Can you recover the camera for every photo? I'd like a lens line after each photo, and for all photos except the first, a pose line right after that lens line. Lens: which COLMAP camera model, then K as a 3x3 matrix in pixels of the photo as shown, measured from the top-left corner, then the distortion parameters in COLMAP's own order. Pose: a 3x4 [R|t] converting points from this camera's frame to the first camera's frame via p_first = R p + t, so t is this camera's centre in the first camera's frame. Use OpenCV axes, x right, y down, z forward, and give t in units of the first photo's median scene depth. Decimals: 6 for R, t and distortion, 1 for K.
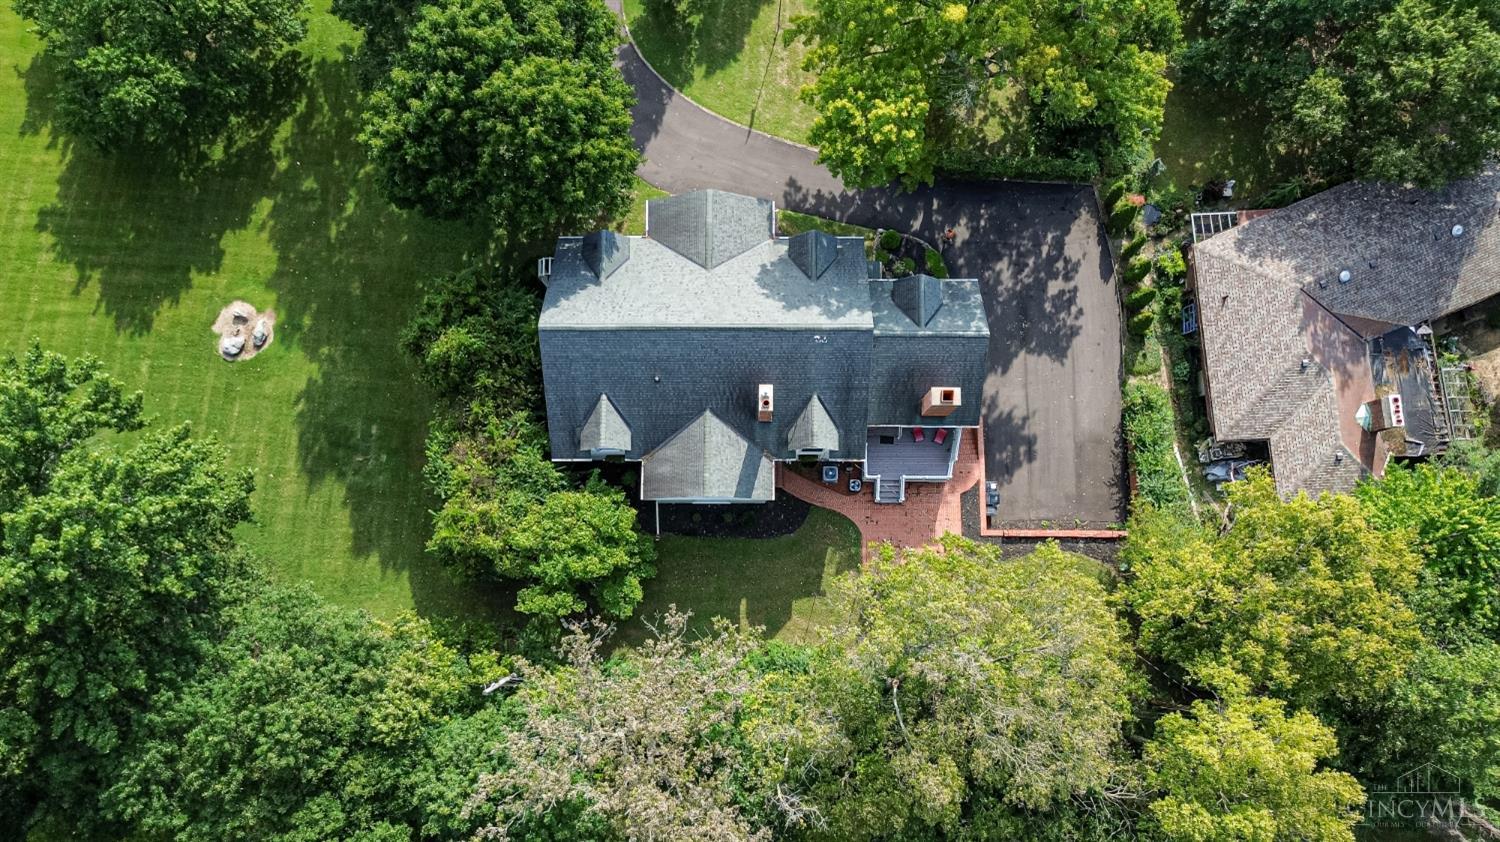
lens RADIAL K [[1061.4, 0, 750.1], [0, 1061.4, 424.5], [0, 0, 1]] dist [0.071850, -0.073146]
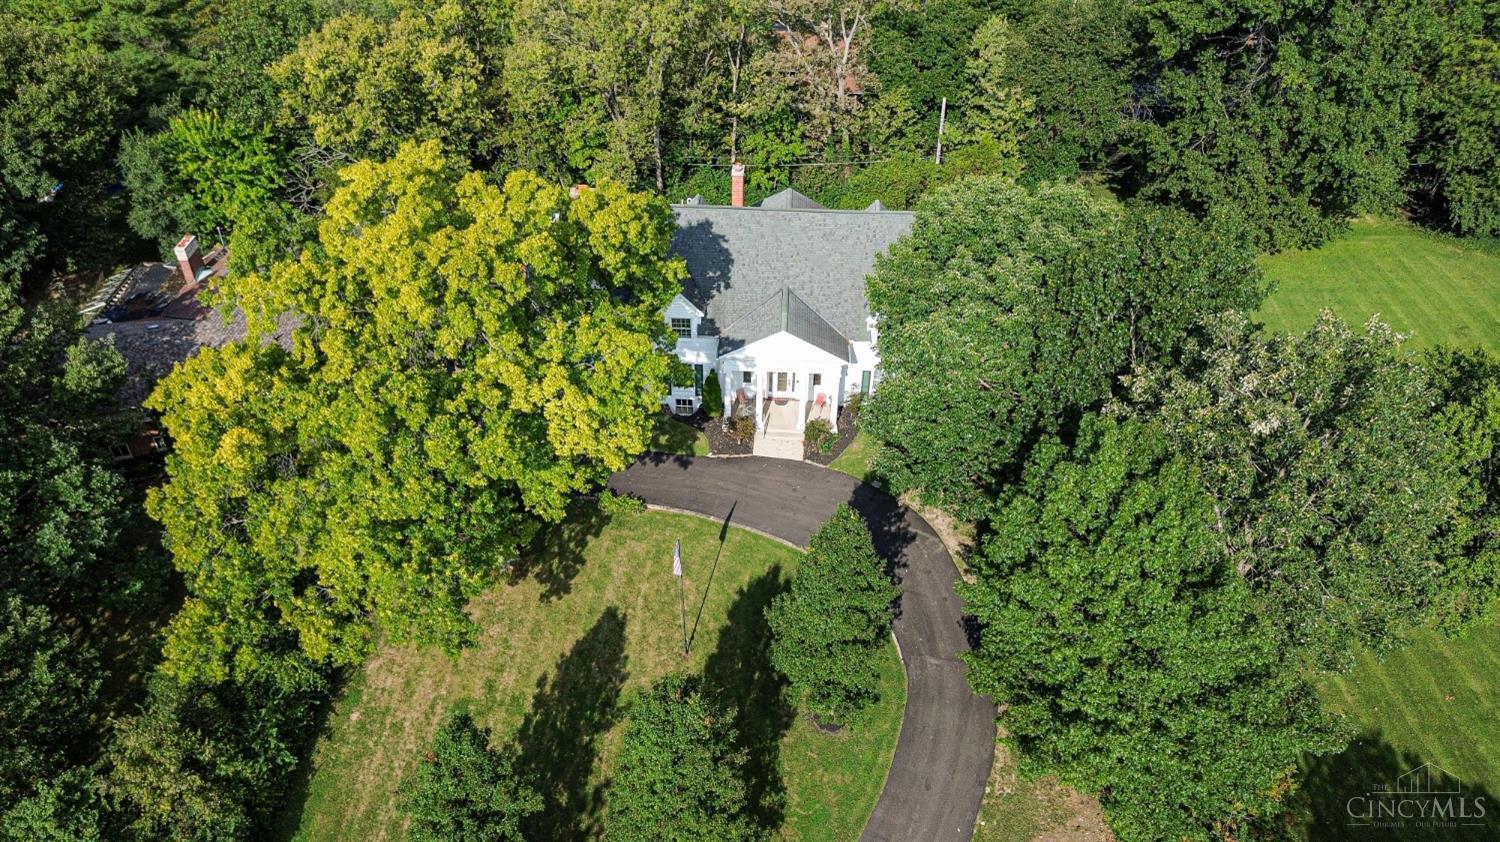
lens RADIAL K [[1061.4, 0, 750.1], [0, 1061.4, 424.5], [0, 0, 1]] dist [0.071850, -0.073146]
pose [[-0.999055, -0.032230, 0.029174, -0.041156], [0.041027, -0.477061, 0.877912, -1.152963], [-0.014377, 0.878279, 0.477933, 0.655087]]
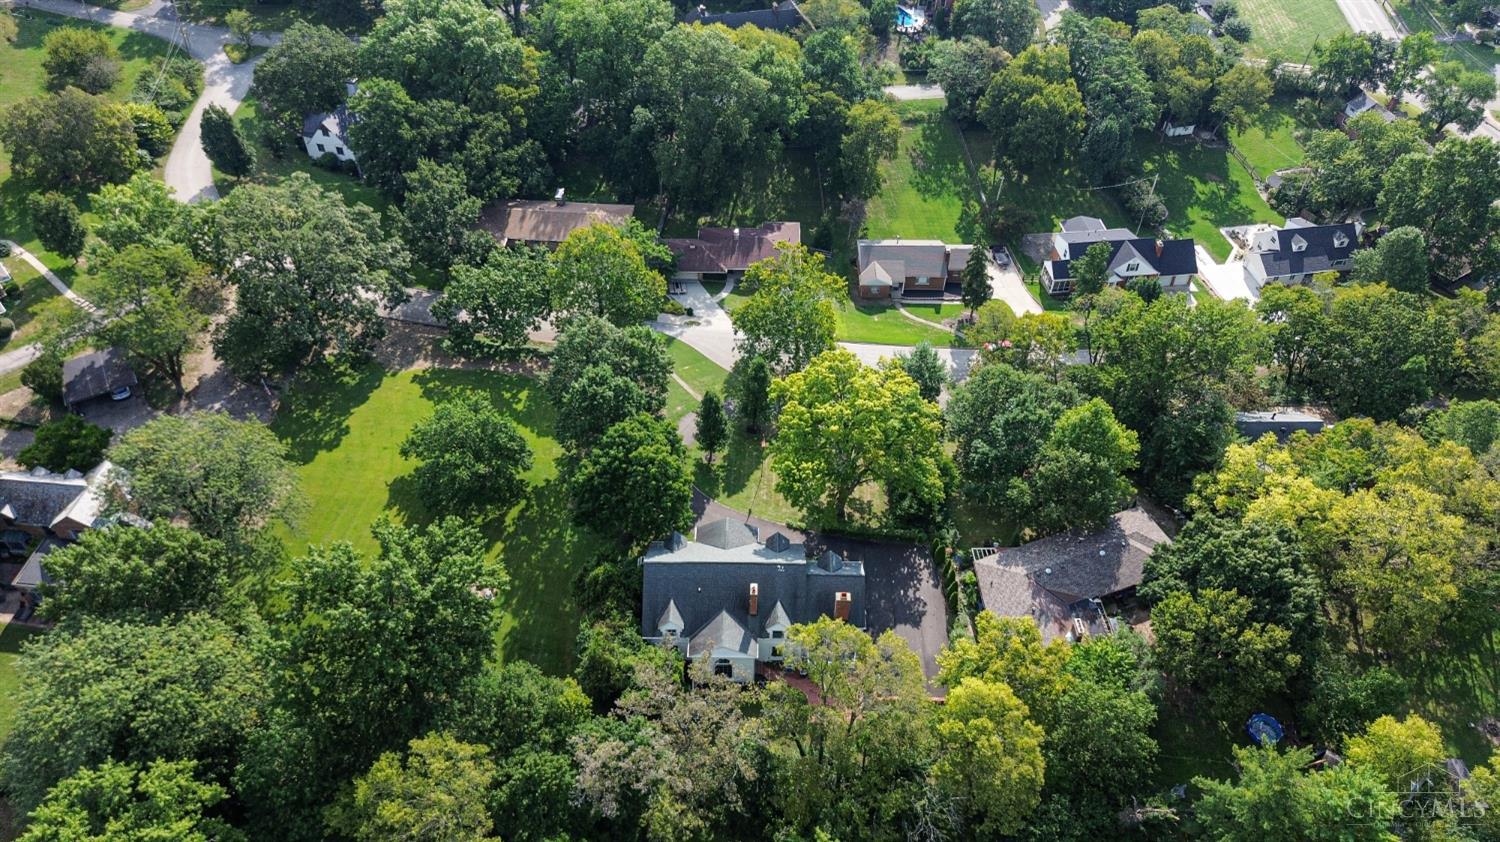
lens RADIAL K [[1061.4, 0, 750.1], [0, 1061.4, 424.5], [0, 0, 1]] dist [0.071850, -0.073146]
pose [[0.999898, 0.013928, 0.003132, -0.003493], [-0.009445, 0.809946, -0.586429, 0.879796], [-0.010705, 0.586339, 0.809995, -0.810039]]
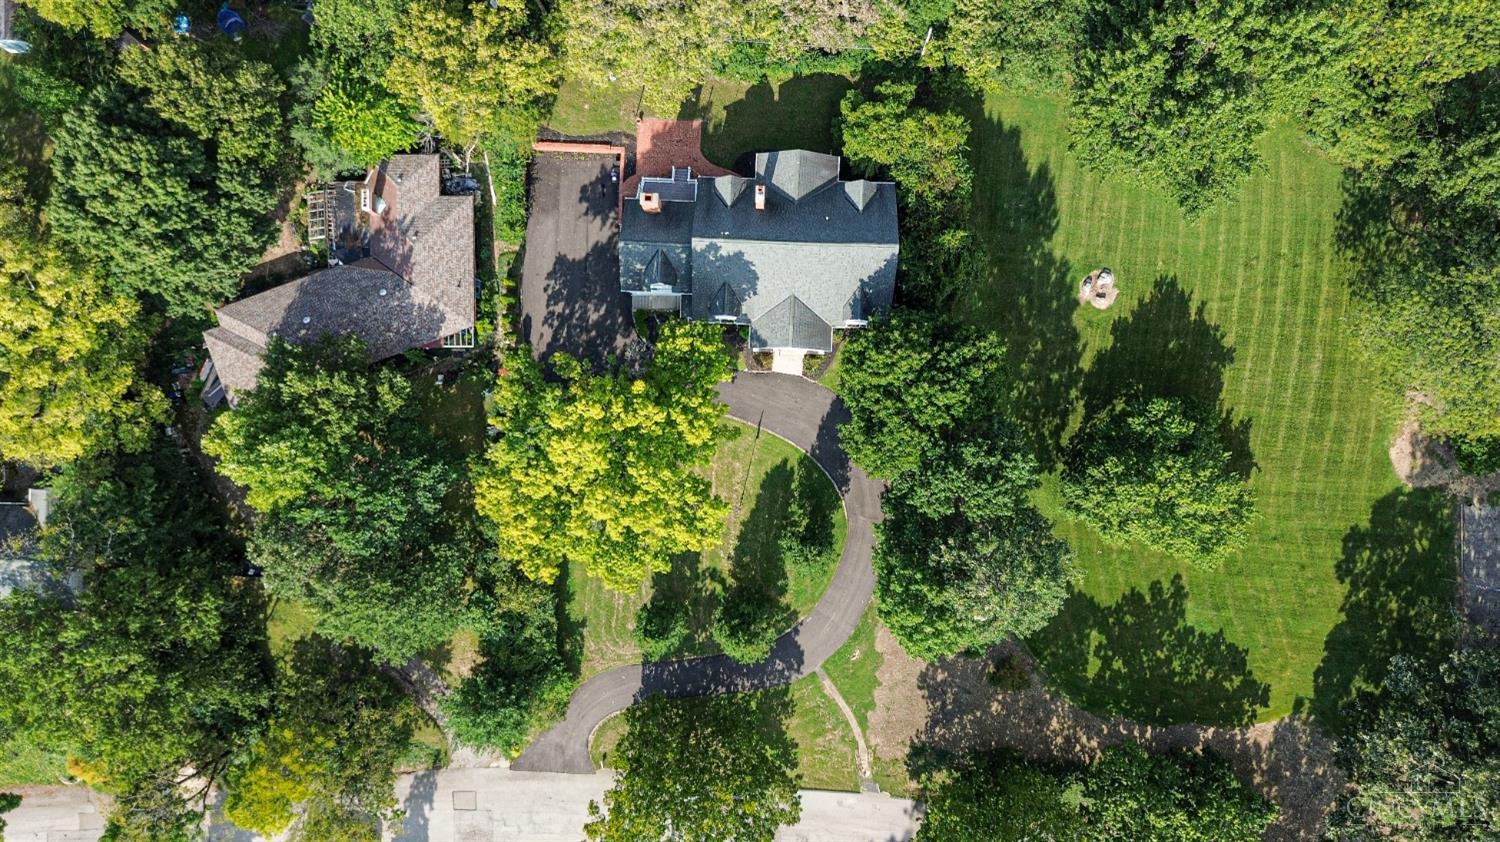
lens RADIAL K [[1088.5, 0, 750.6], [0, 1088.5, 414.7], [0, 0, 1]] dist [0.060492, -0.051471]
pose [[-0.999258, -0.035368, 0.015237, -0.008058], [0.037595, -0.981654, 0.186927, -0.648714], [0.008346, 0.187361, 0.982256, -0.567479]]
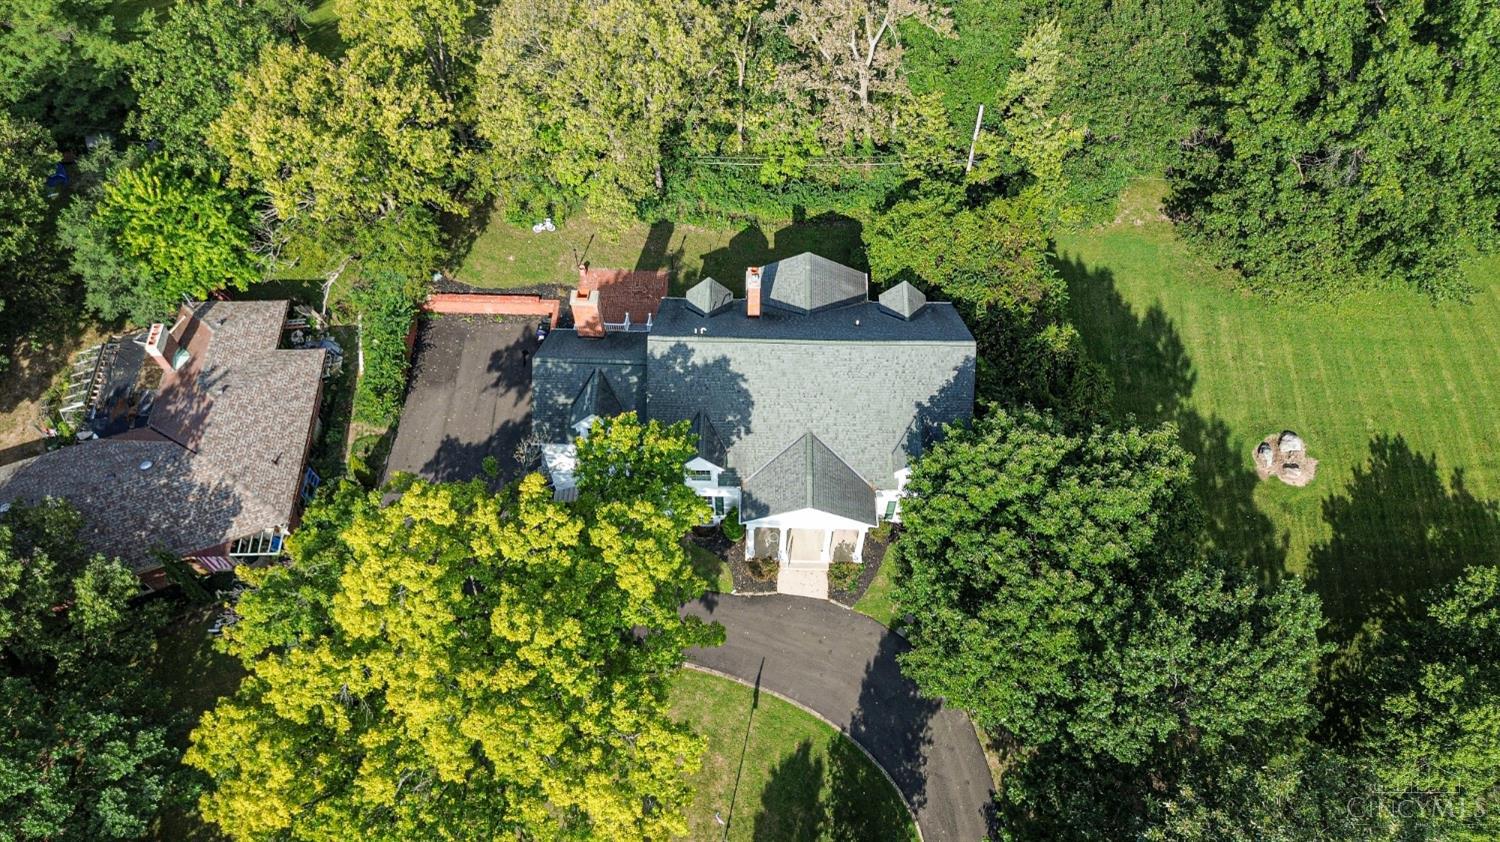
lens RADIAL K [[1051.4, 0, 749.7], [0, 1051.4, 414.5], [0, 0, 1]] dist [0.060880, -0.059830]
pose [[-0.999833, -0.015689, 0.009378, 0.006573], [0.017980, -0.751815, 0.659129, -0.796921], [-0.003291, 0.659187, 0.751971, 0.282199]]
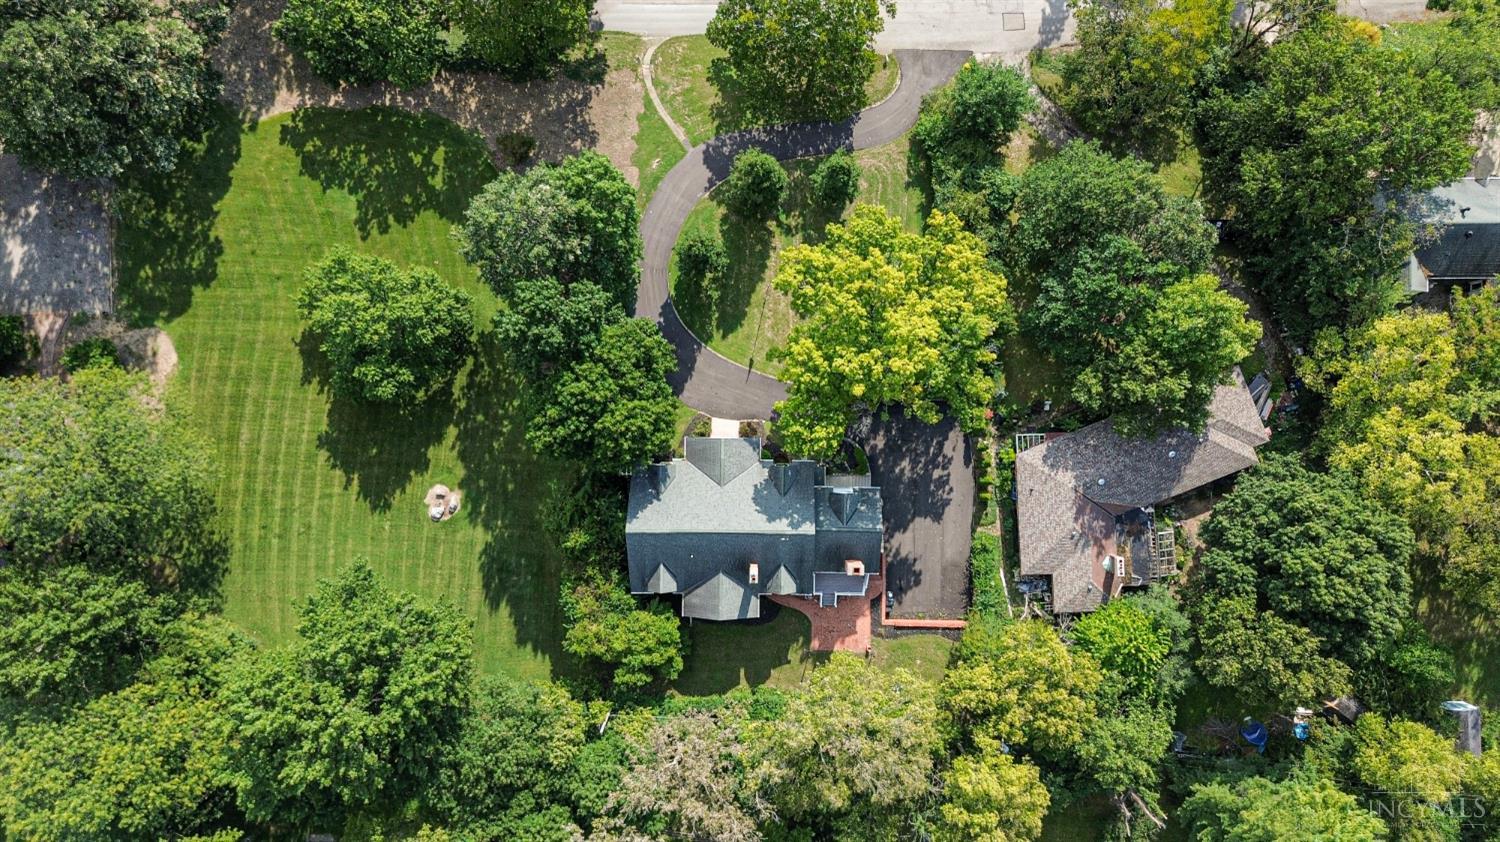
lens RADIAL K [[1061.4, 0, 750.1], [0, 1061.4, 424.5], [0, 0, 1]] dist [0.071850, -0.073146]
pose [[0.999956, 0.008606, -0.003722, 0.012685], [-0.007862, 0.985884, 0.167244, -0.552475], [0.005109, -0.167208, 0.985908, -0.692697]]
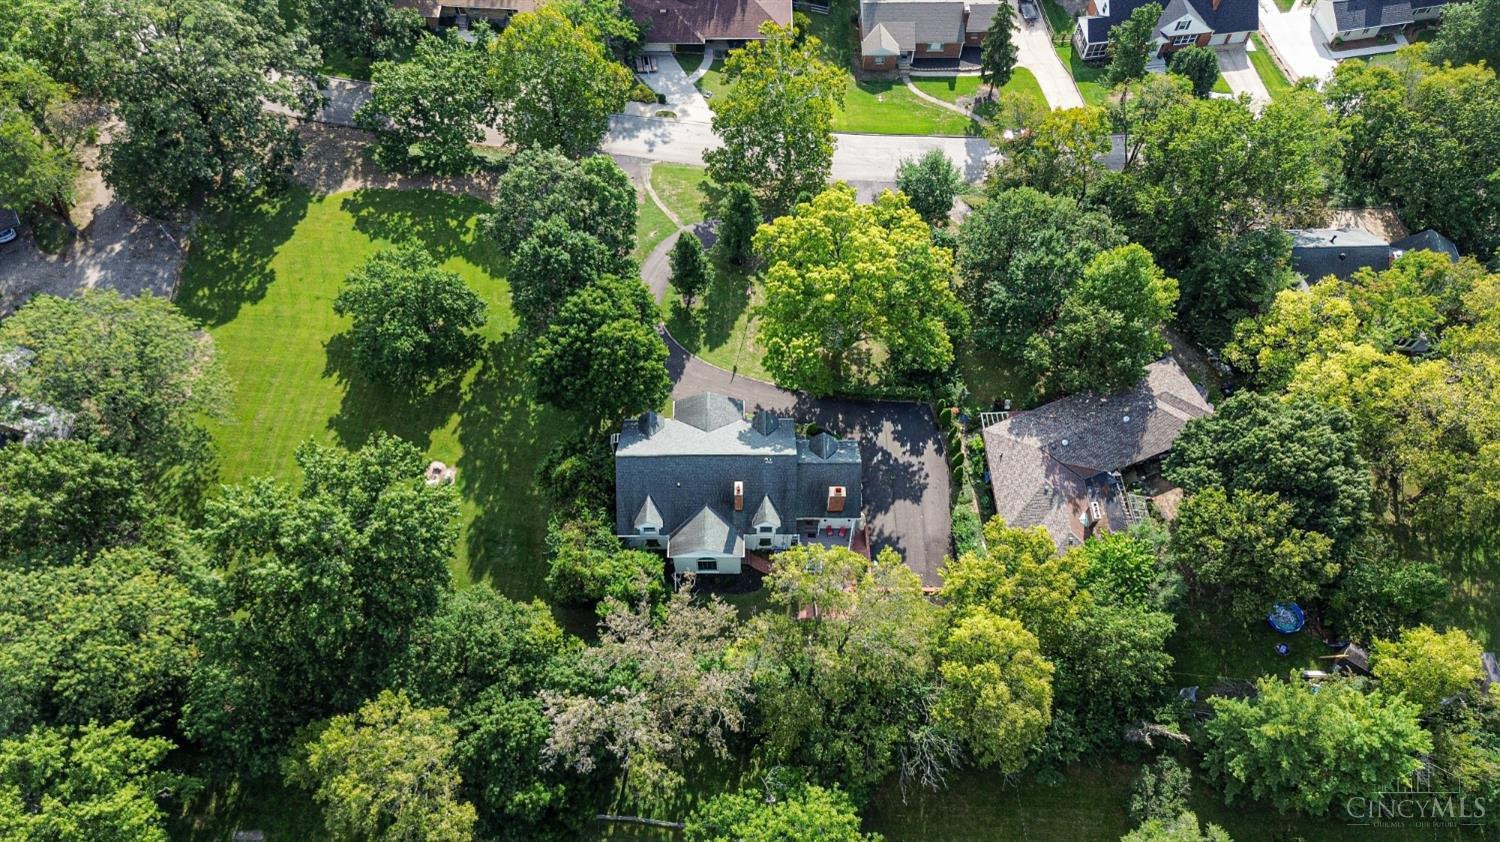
lens RADIAL K [[1061.4, 0, 750.1], [0, 1061.4, 424.5], [0, 0, 1]] dist [0.071850, -0.073146]
pose [[0.999960, -0.003125, 0.008366, 0.018891], [0.005708, 0.944082, -0.329661, 0.455949], [-0.006868, 0.329696, 0.944062, -0.741834]]
